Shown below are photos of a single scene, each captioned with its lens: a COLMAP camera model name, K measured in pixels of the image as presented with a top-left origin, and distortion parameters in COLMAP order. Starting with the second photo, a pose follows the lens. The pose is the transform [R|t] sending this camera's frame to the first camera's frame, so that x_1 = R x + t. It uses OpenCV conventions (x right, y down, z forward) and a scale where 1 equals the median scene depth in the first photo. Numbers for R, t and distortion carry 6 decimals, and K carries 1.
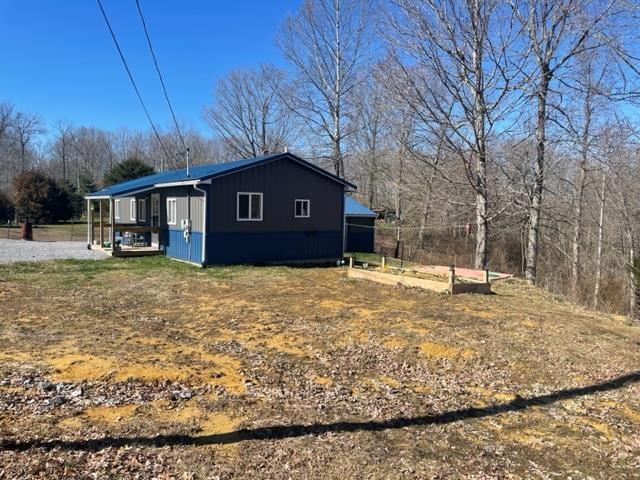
lens RADIAL K [[483.7, 0, 320.5], [0, 483.7, 240.8], [0, 0, 1]] dist [0.077436, -0.104105]
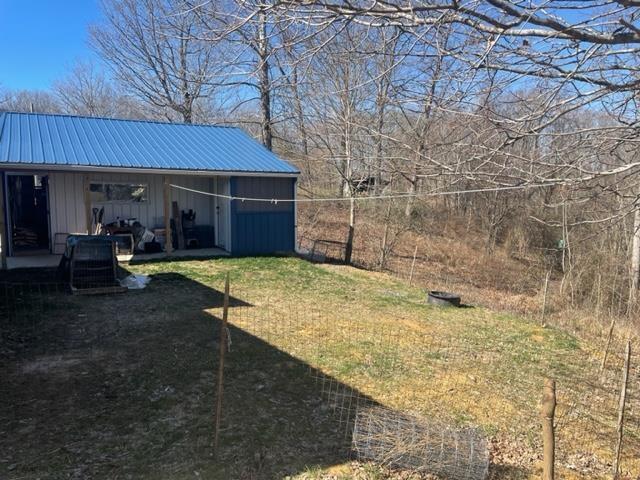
lens RADIAL K [[483.7, 0, 320.9], [0, 483.7, 244.6], [0, 0, 1]] dist [0.077436, -0.104105]
pose [[0.999782, -0.017950, 0.010623, 0.241816], [0.017286, 0.998074, 0.059583, -0.023550], [-0.011672, -0.059386, 0.998167, 0.979676]]
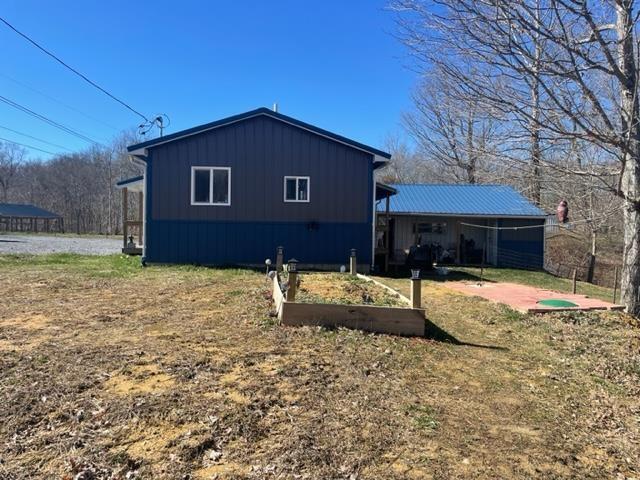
lens RADIAL K [[483.7, 0, 317.6], [0, 483.7, 239.6], [0, 0, 1]] dist [0.077436, -0.104105]
pose [[0.854443, 0.006053, -0.519510, 0.363753], [-0.032076, 0.998639, -0.041119, 0.034158], [0.518554, 0.051798, 0.853475, 0.445341]]
